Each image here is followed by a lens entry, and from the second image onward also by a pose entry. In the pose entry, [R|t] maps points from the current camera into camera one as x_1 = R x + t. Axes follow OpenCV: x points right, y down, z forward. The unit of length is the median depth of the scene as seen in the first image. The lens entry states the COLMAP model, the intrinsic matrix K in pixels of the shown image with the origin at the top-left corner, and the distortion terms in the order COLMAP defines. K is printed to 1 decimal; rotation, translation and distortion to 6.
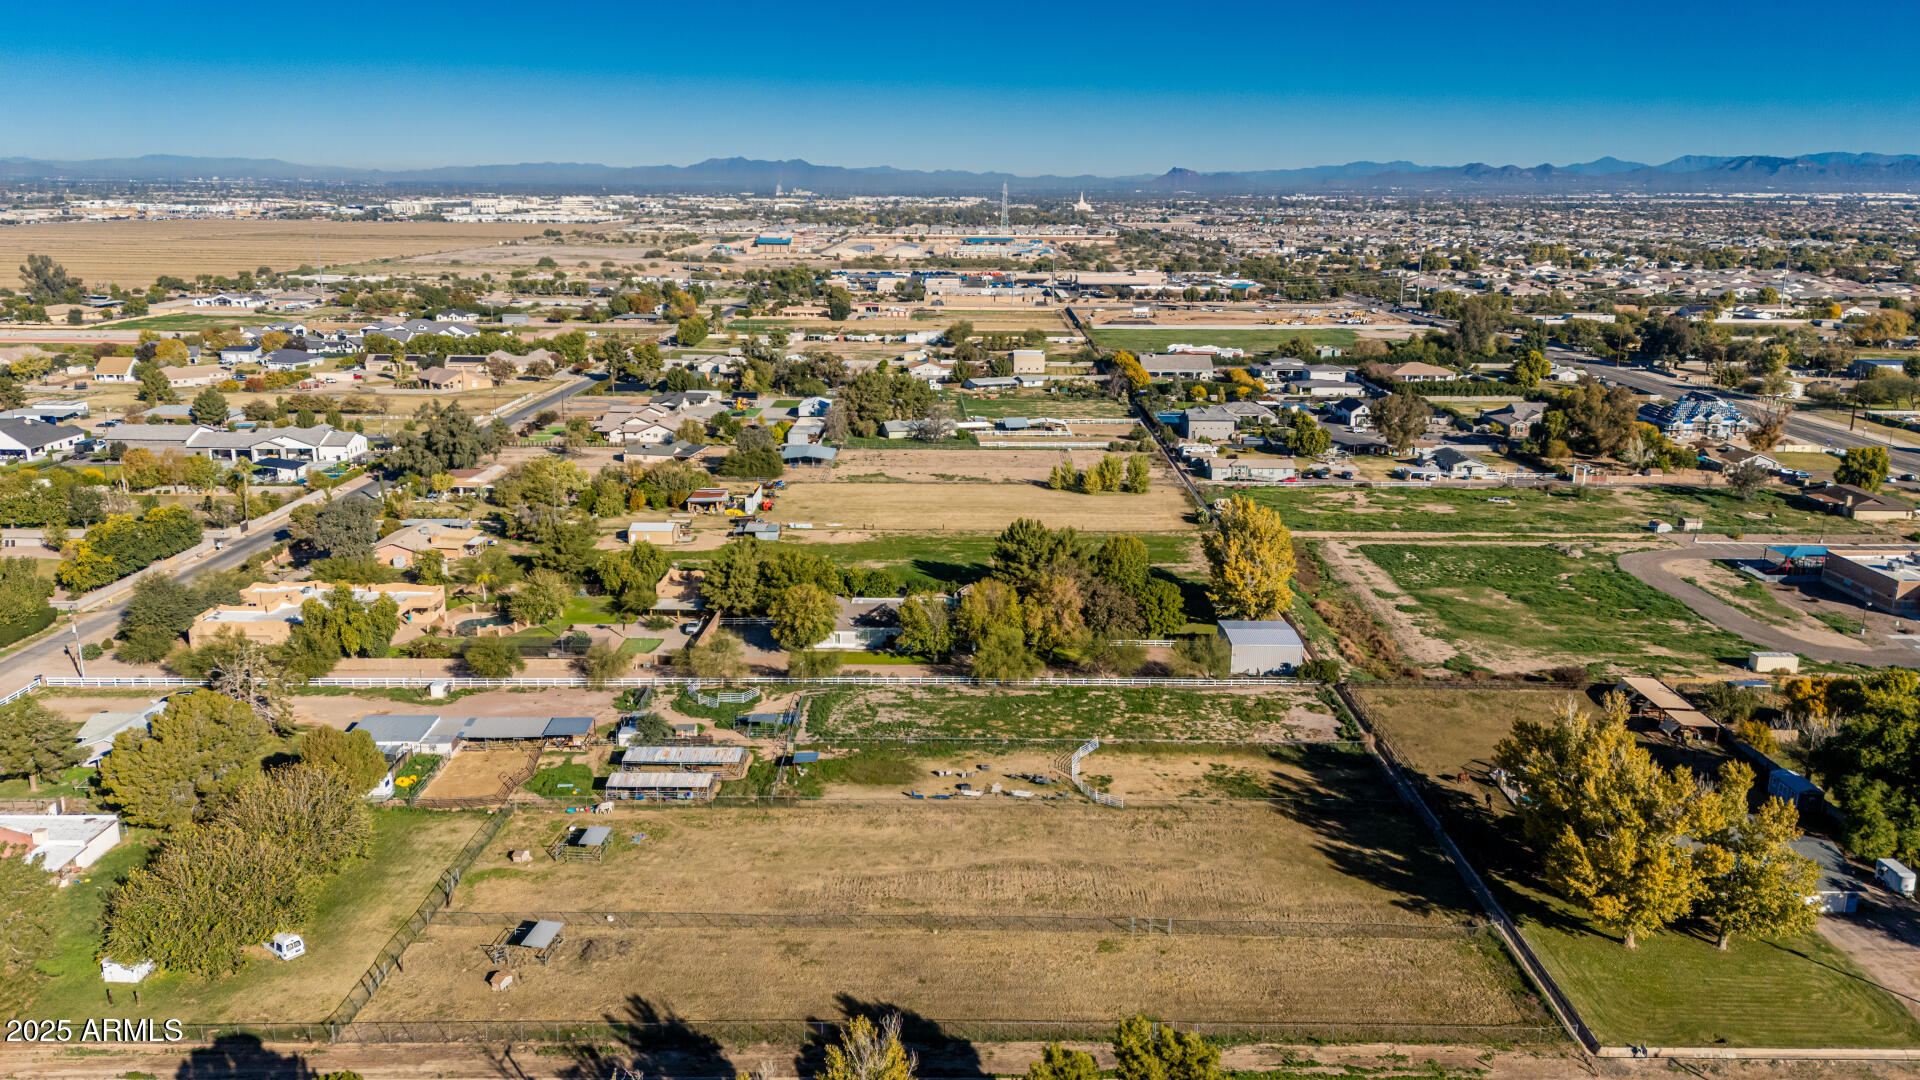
lens RADIAL K [[1437.4, 0, 968.4], [0, 1437.4, 512.8], [0, 0, 1]] dist [0.144576, -0.276338]
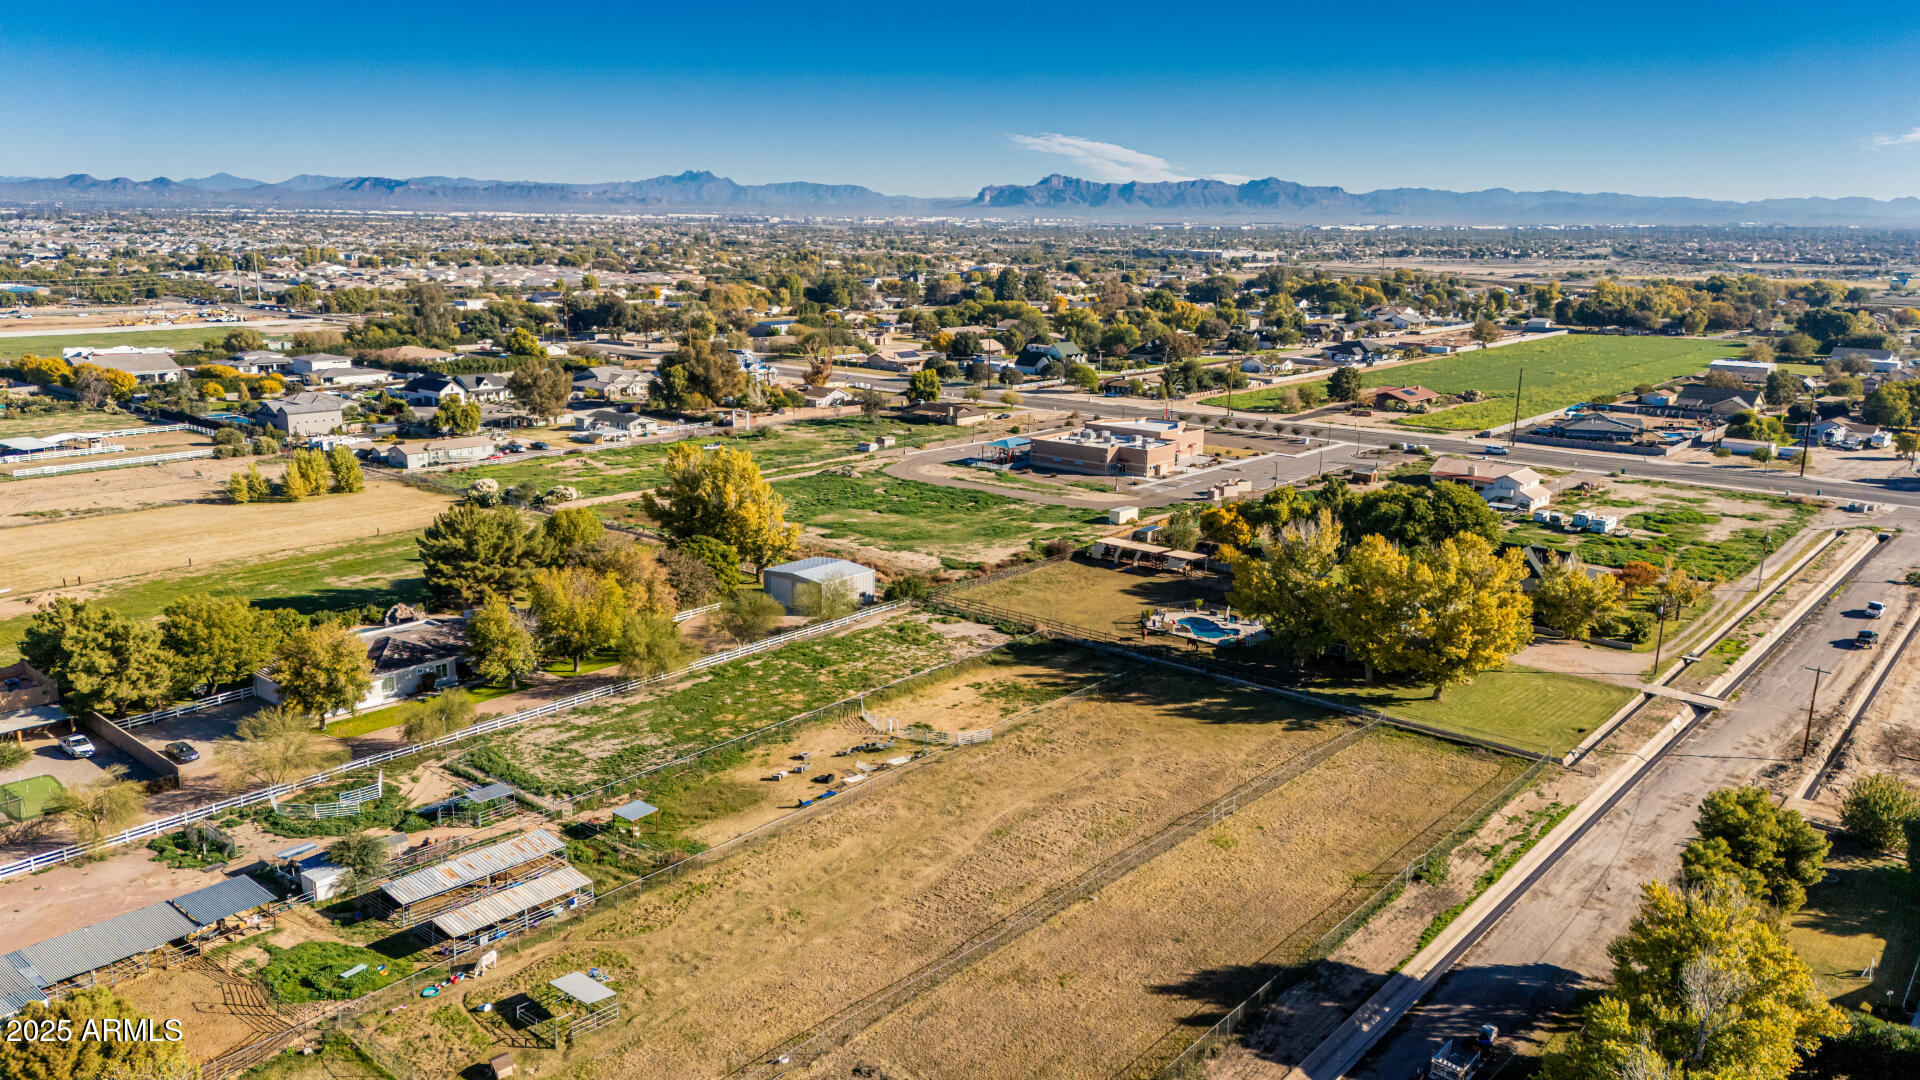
lens RADIAL K [[1417.7, 0, 978.6], [0, 1417.7, 504.7], [0, 0, 1]] dist [0.142288, -0.197413]
pose [[0.642161, -0.151449, 0.751460, -0.431078], [0.162595, 0.984894, 0.059550, 0.003372], [-0.749128, 0.083943, 0.657085, 0.322891]]
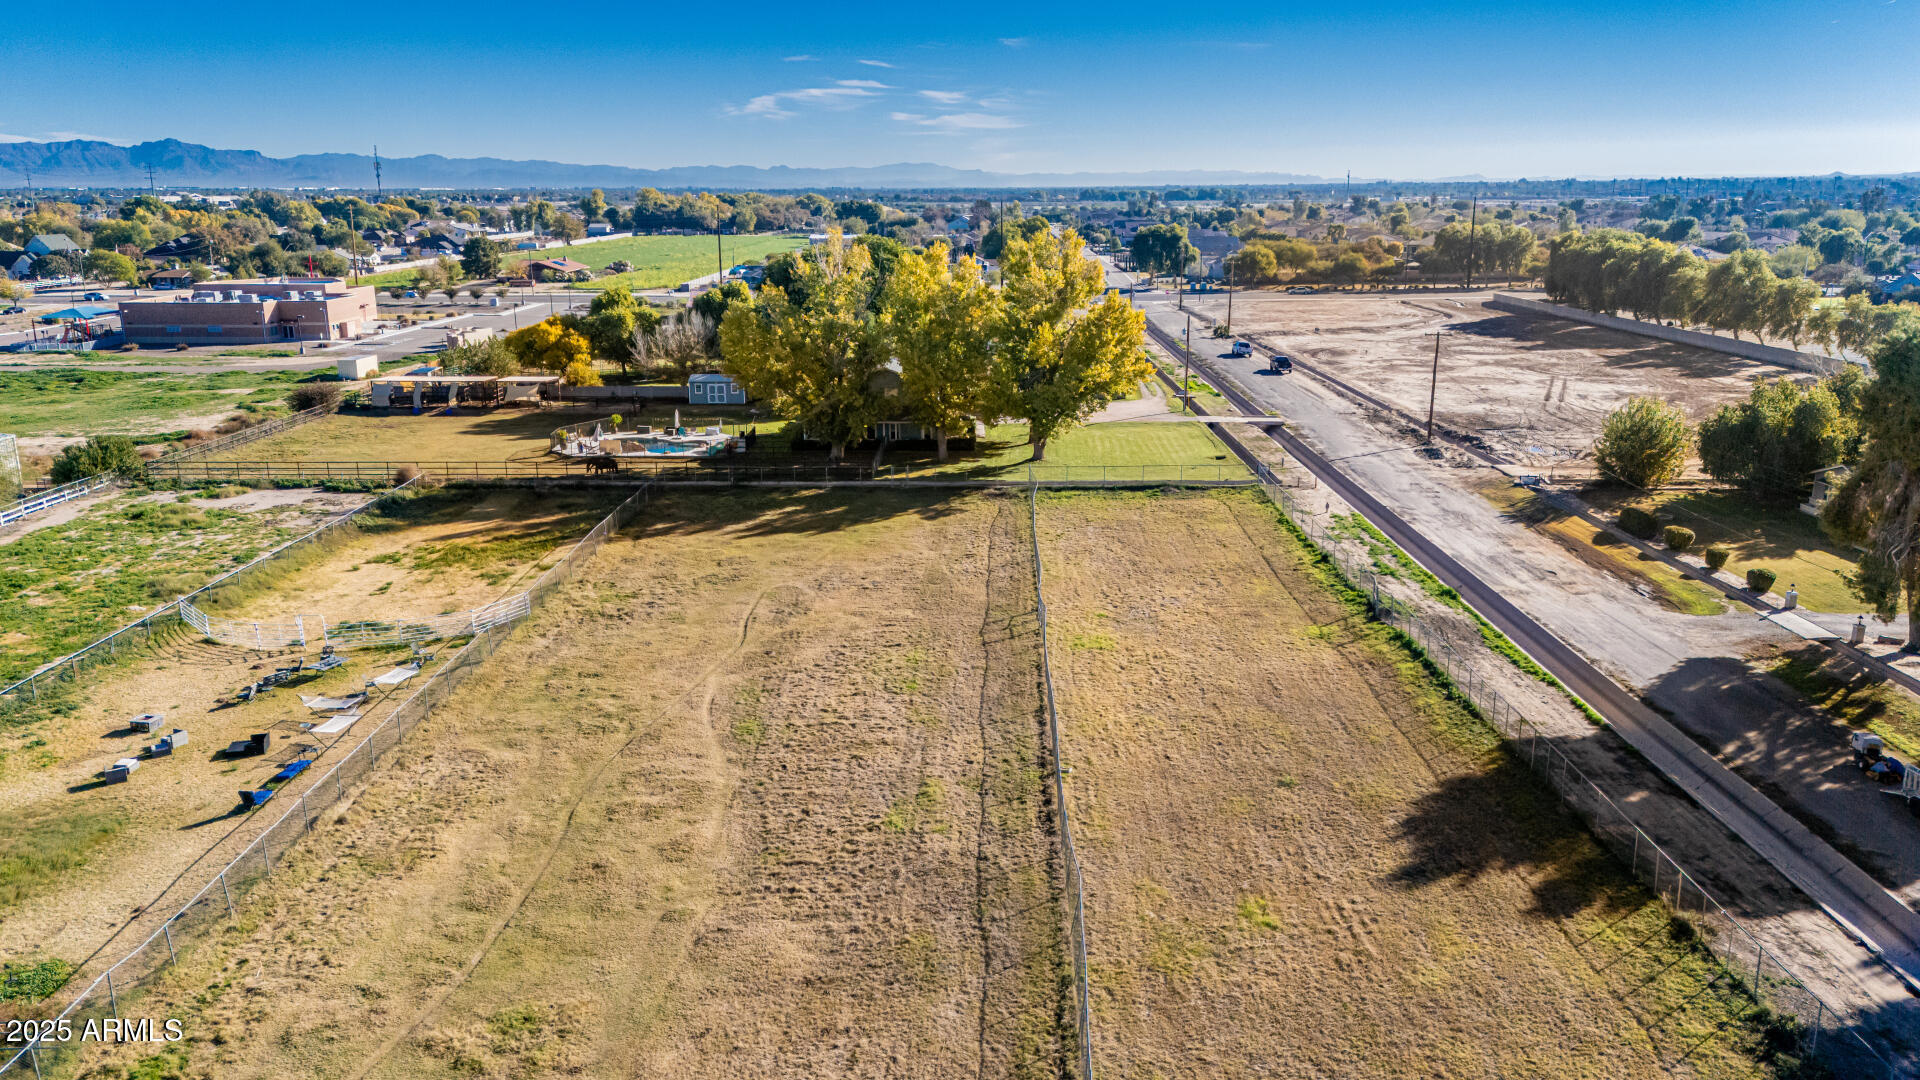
lens RADIAL K [[1415.1, 0, 966.1], [0, 1415.1, 537.0], [0, 0, 1]] dist [0.097049, -0.091085]
pose [[0.013178, -0.245988, 0.969183, -0.264636], [0.227566, 0.944570, 0.236646, 0.081239], [-0.973674, 0.217434, 0.068426, 0.652113]]
